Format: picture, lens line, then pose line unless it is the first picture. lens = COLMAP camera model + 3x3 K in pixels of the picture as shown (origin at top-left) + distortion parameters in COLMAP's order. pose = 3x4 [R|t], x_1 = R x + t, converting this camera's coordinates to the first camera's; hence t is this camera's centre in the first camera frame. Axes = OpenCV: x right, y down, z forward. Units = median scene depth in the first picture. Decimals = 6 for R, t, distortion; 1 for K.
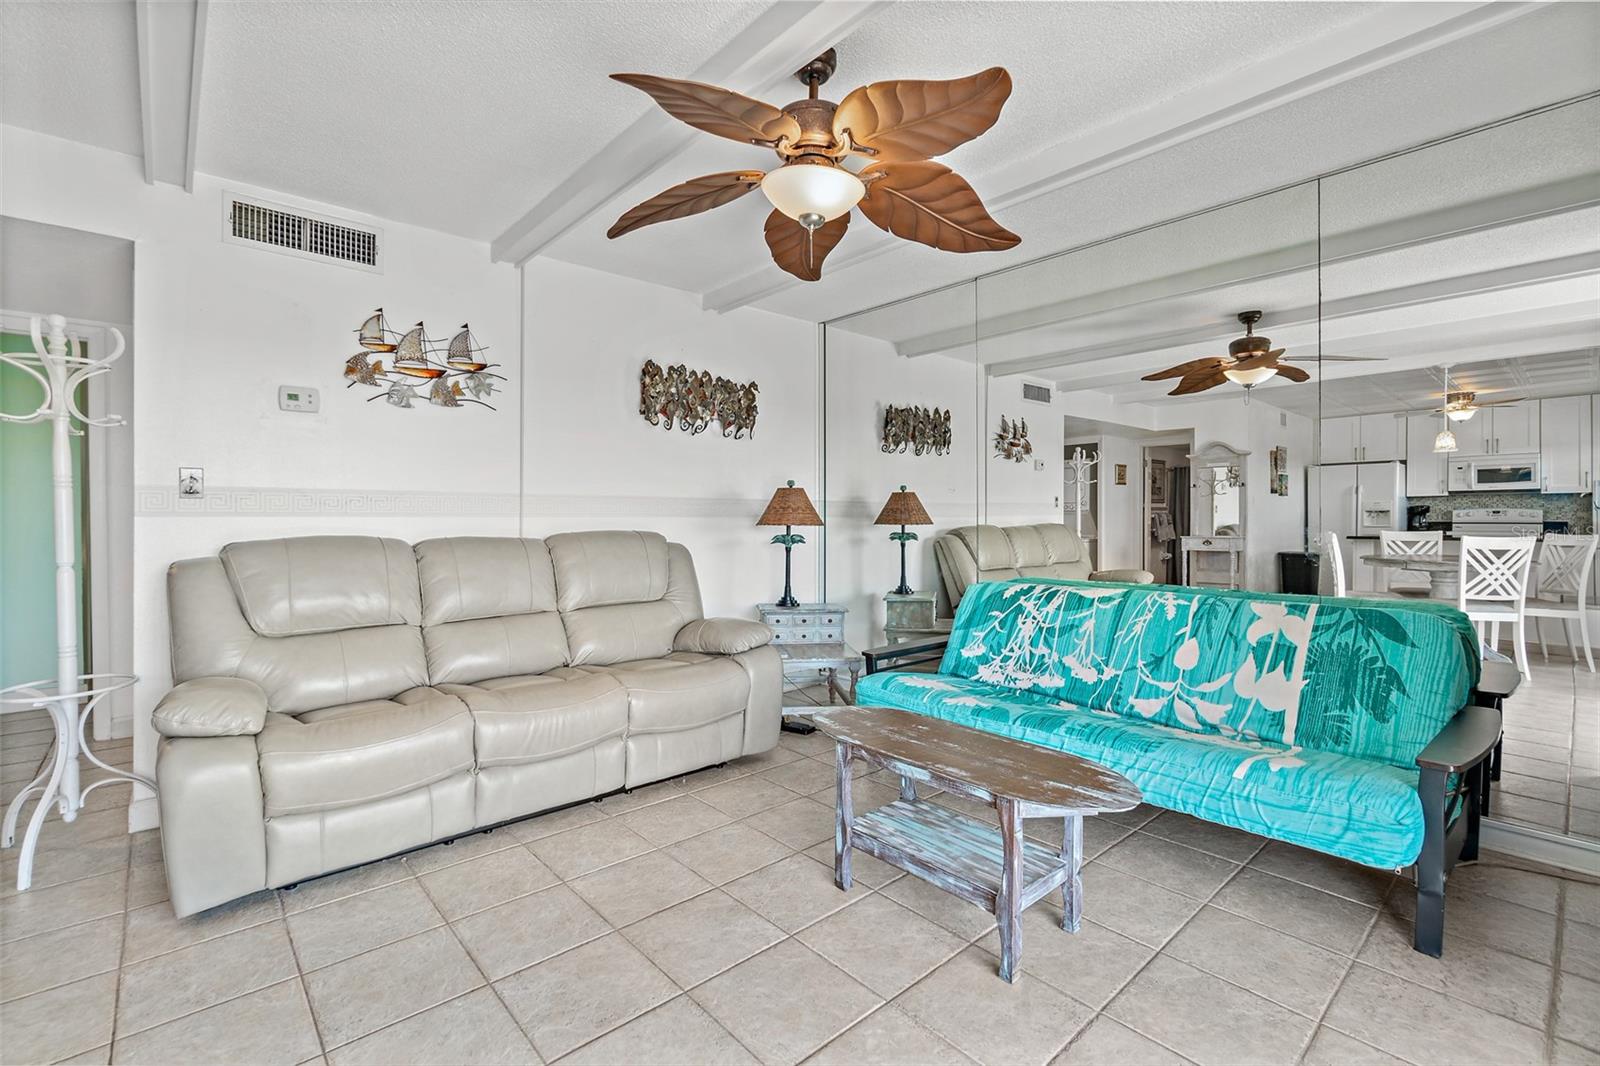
lens RADIAL K [[704.6, 0, 804.1], [0, 704.6, 517.0], [0, 0, 1]] dist [-0.000152, 0.000781]
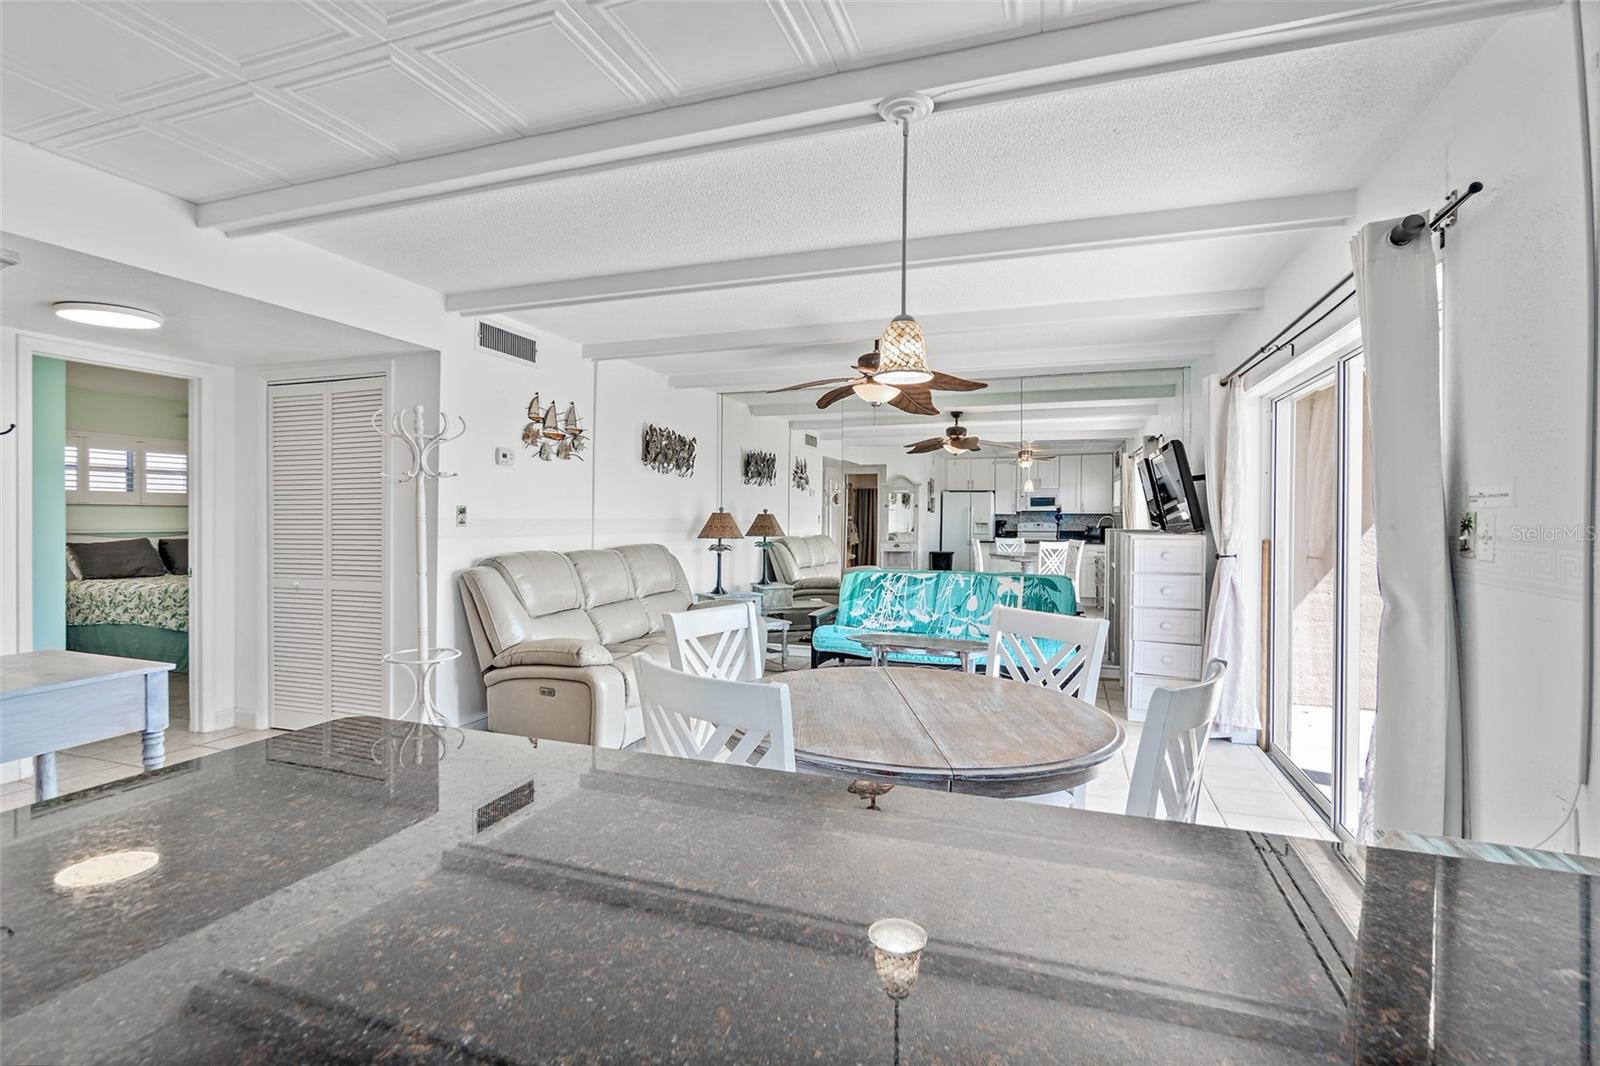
lens RADIAL K [[760.6, 0, 783.9], [0, 760.6, 517.9], [0, 0, 1]] dist [-0.004011, -0.000236]
pose [[0.877536, 0.008056, 0.479443, -0.828292], [-0.008613, 0.999962, -0.001038, -0.038092], [-0.479434, -0.003218, 0.877572, -0.558435]]
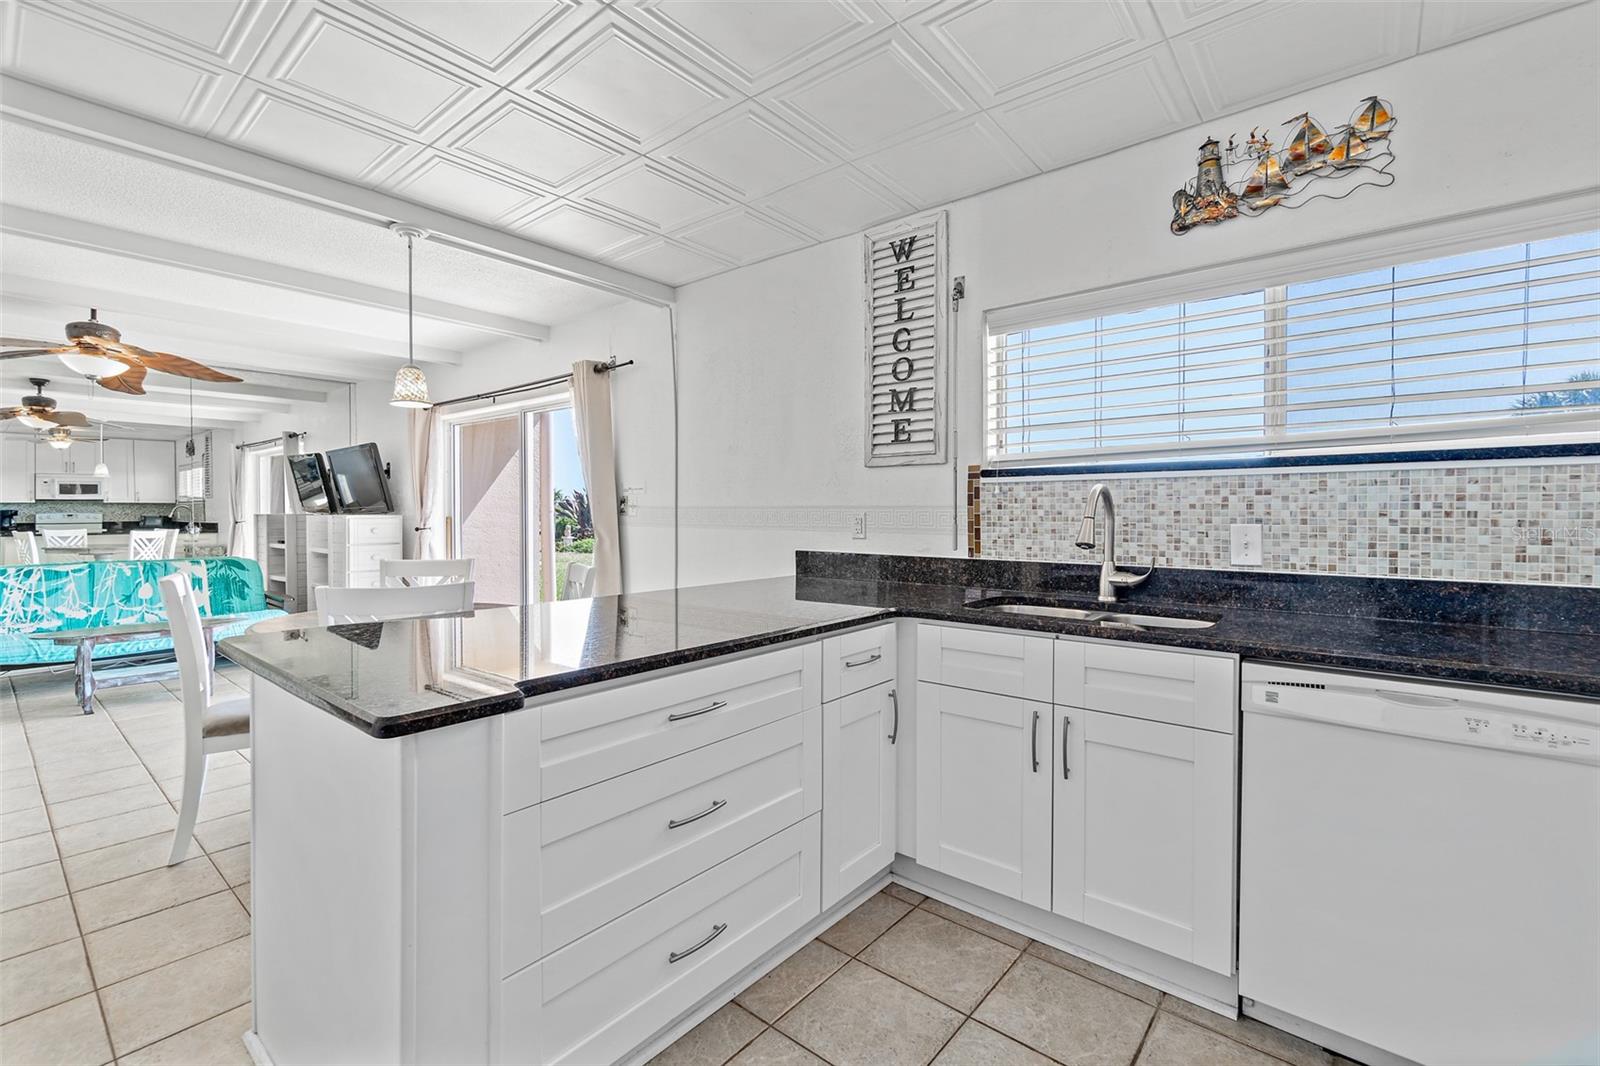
lens RADIAL K [[704.6, 0, 802.5], [0, 704.6, 512.8], [0, 0, 1]] dist [-0.000152, 0.000781]
pose [[-0.172448, 0.002511, 0.985015, -1.430014], [0.002892, 0.999994, -0.002043, -0.011774], [-0.985014, 0.002496, -0.172454, -0.389788]]
